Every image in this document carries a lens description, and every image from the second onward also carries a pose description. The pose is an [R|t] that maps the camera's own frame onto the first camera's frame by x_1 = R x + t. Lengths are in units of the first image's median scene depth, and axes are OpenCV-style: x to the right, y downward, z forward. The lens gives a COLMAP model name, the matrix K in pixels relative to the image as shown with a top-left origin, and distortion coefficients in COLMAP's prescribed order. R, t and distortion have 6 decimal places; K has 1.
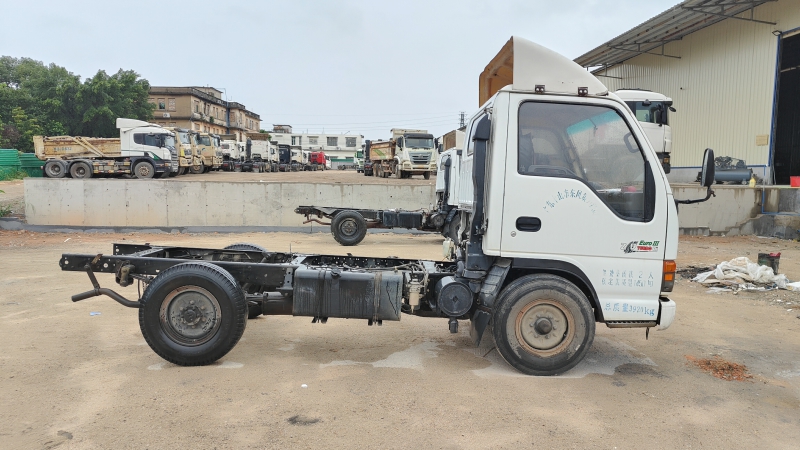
lens RADIAL K [[553.0, 0, 396.0], [0, 553.0, 223.4], [0, 0, 1]] dist [0.009234, -0.000186]
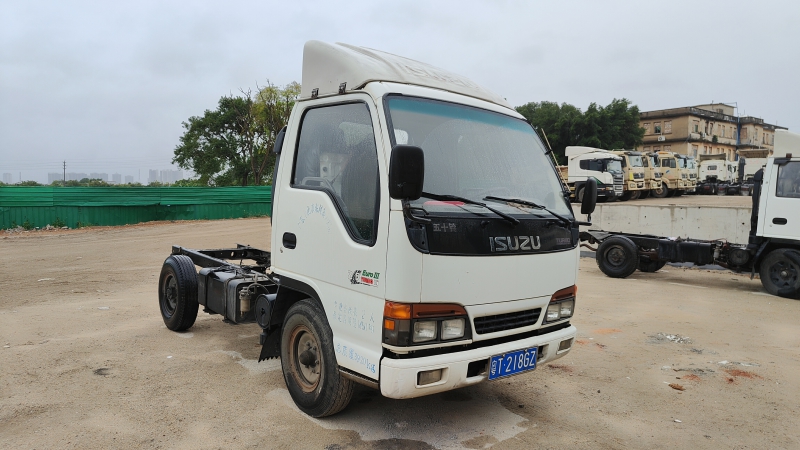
lens RADIAL K [[553.0, 0, 396.0], [0, 553.0, 223.4], [0, 0, 1]] dist [0.009234, -0.000186]
pose [[0.628751, 0.028023, -0.777101, 0.121196], [-0.063255, 0.997882, -0.015195, -0.002804], [0.775029, 0.058710, 0.629192, 0.062335]]
